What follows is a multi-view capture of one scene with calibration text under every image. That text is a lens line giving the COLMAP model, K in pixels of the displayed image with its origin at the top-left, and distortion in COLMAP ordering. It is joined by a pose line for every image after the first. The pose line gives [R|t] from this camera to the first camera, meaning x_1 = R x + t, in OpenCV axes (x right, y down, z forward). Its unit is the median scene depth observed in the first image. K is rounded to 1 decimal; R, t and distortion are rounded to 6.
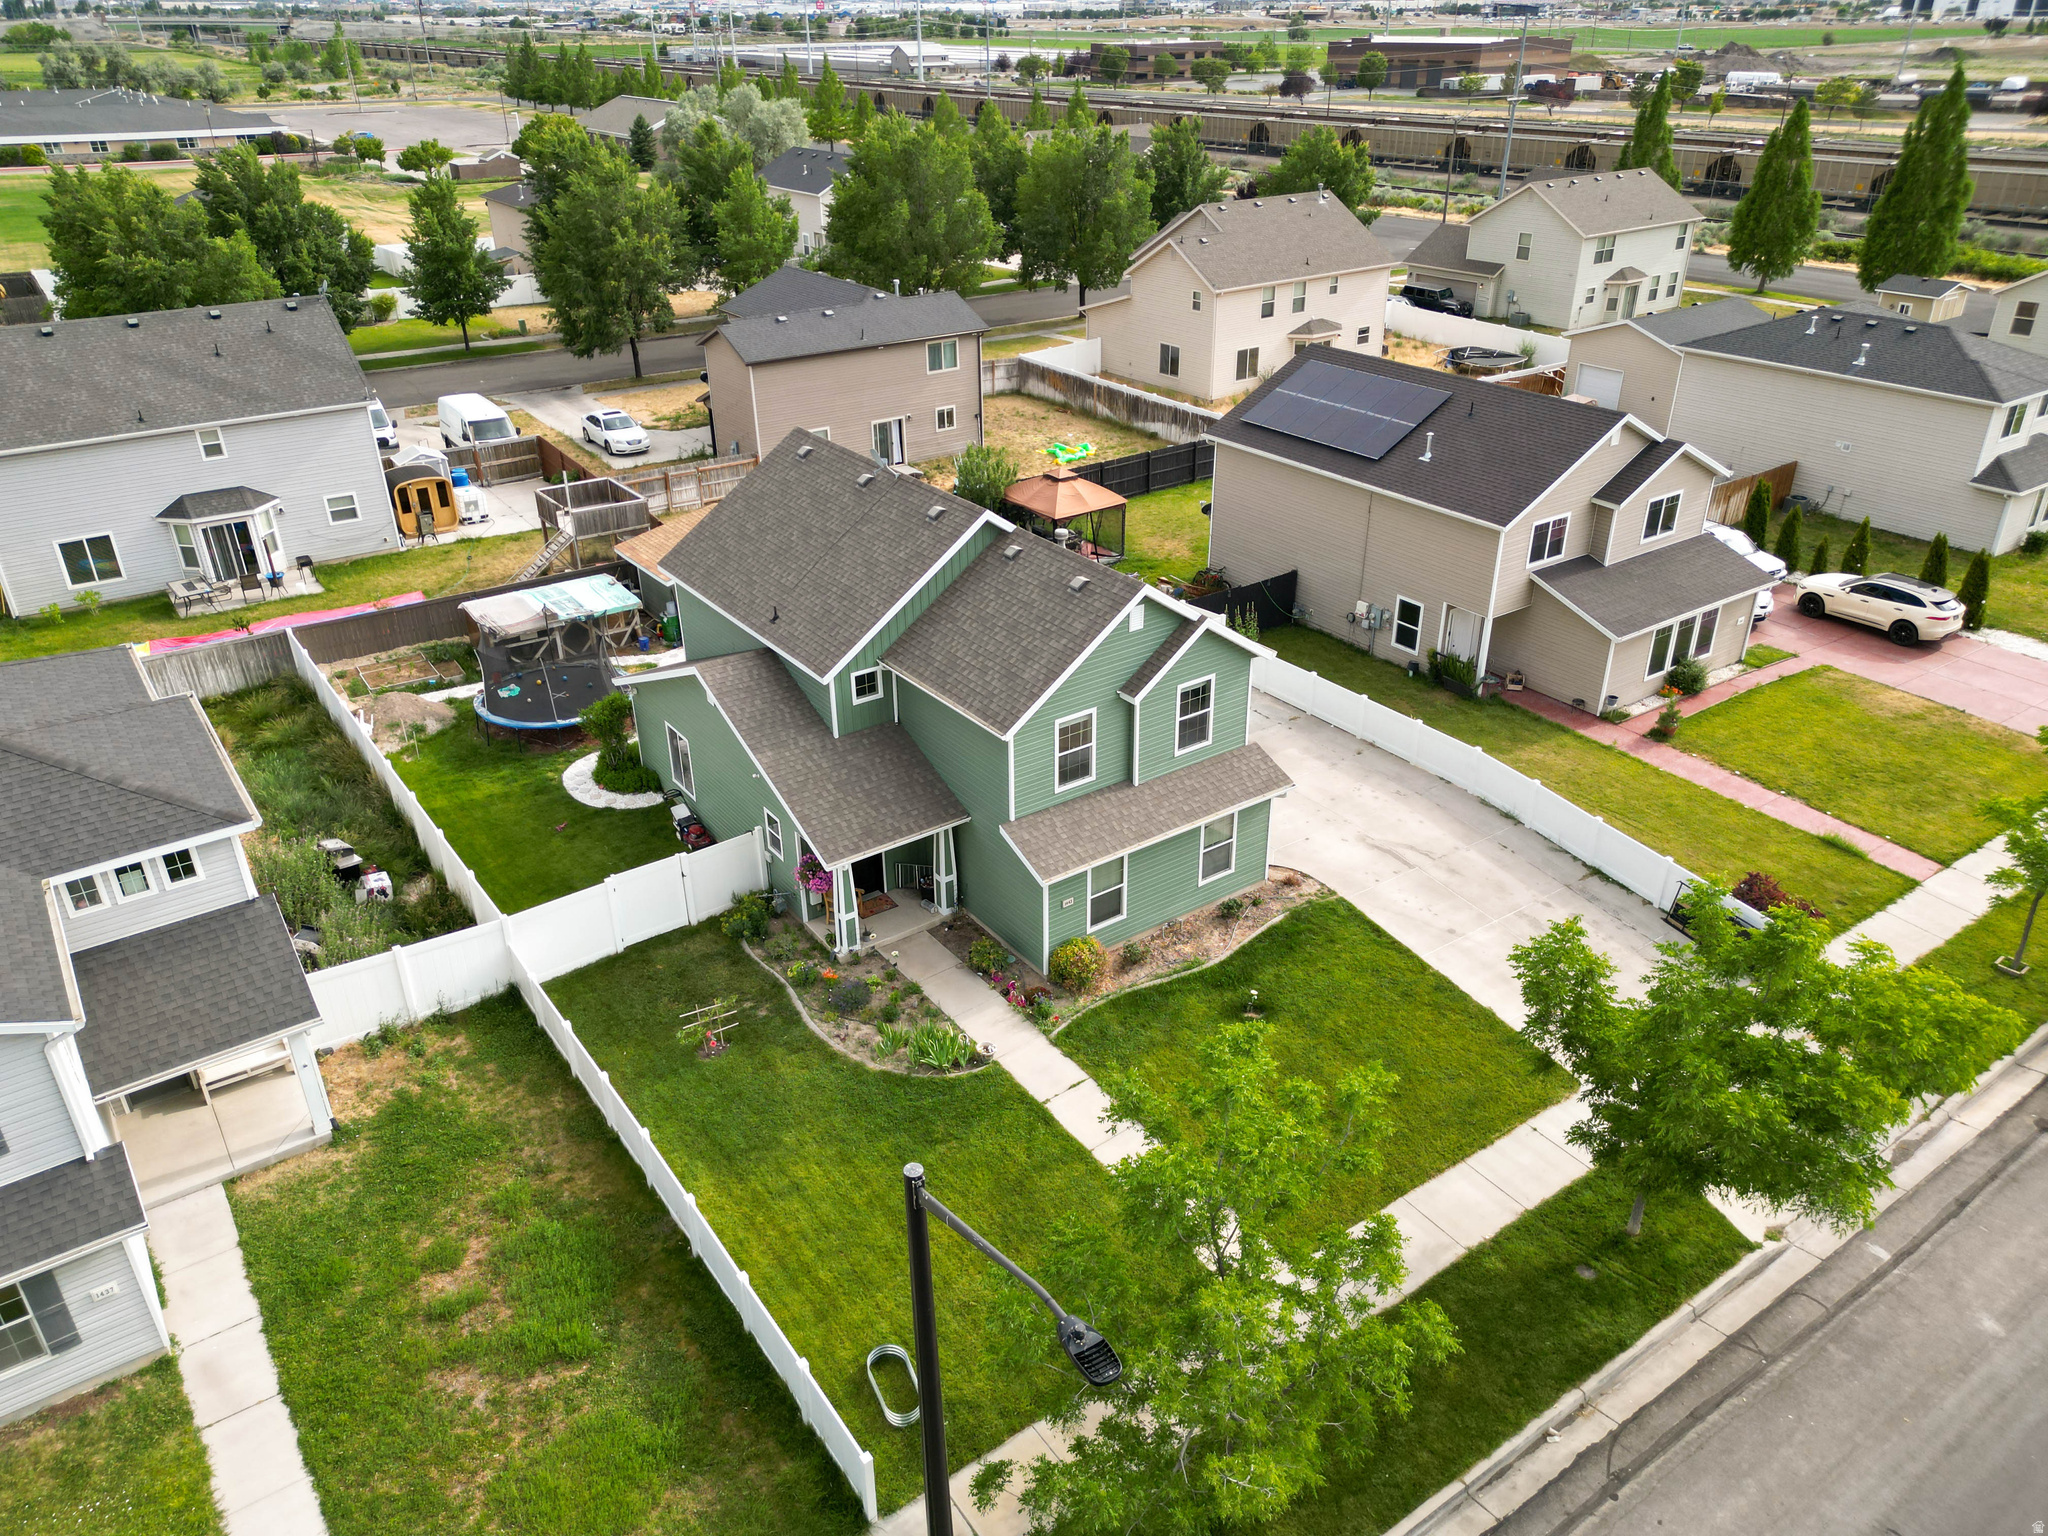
lens RADIAL K [[1430.0, 0, 1029.5], [0, 1430.0, 774.0], [0, 0, 1]] dist [0.076766, -0.081682]
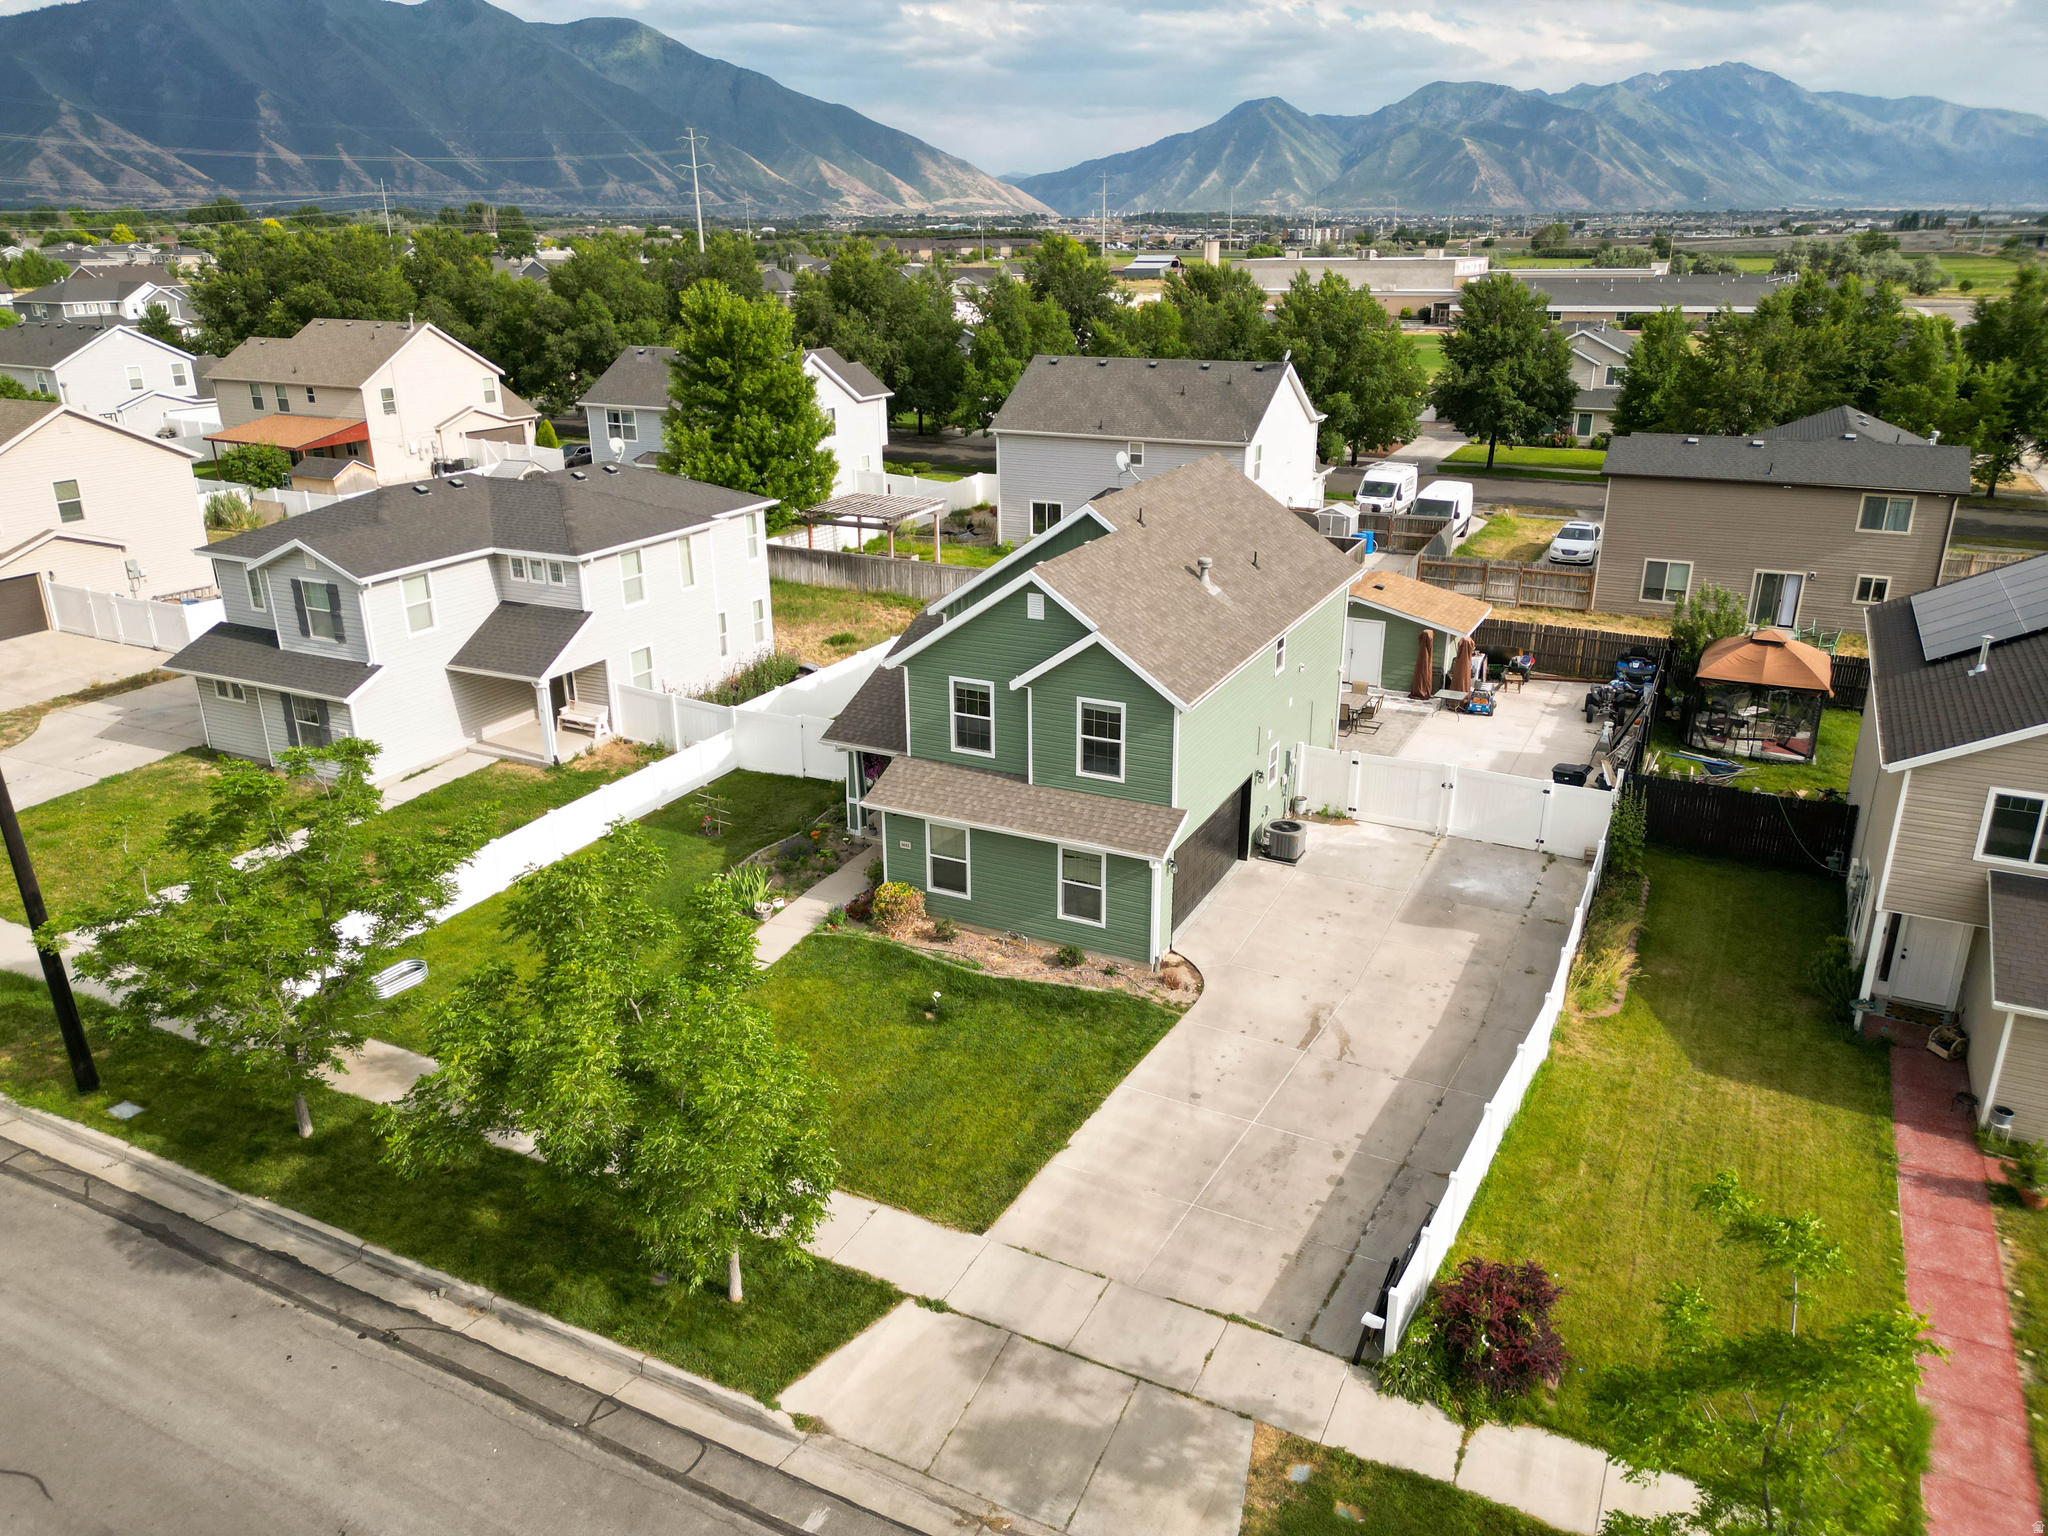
lens RADIAL K [[1430.0, 0, 1029.5], [0, 1430.0, 774.0], [0, 0, 1]] dist [0.076766, -0.081682]
pose [[0.474883, 0.312480, -0.822704, 0.704036], [-0.411392, 0.905231, 0.106360, -0.081757], [0.777973, 0.287946, 0.558431, 0.360758]]
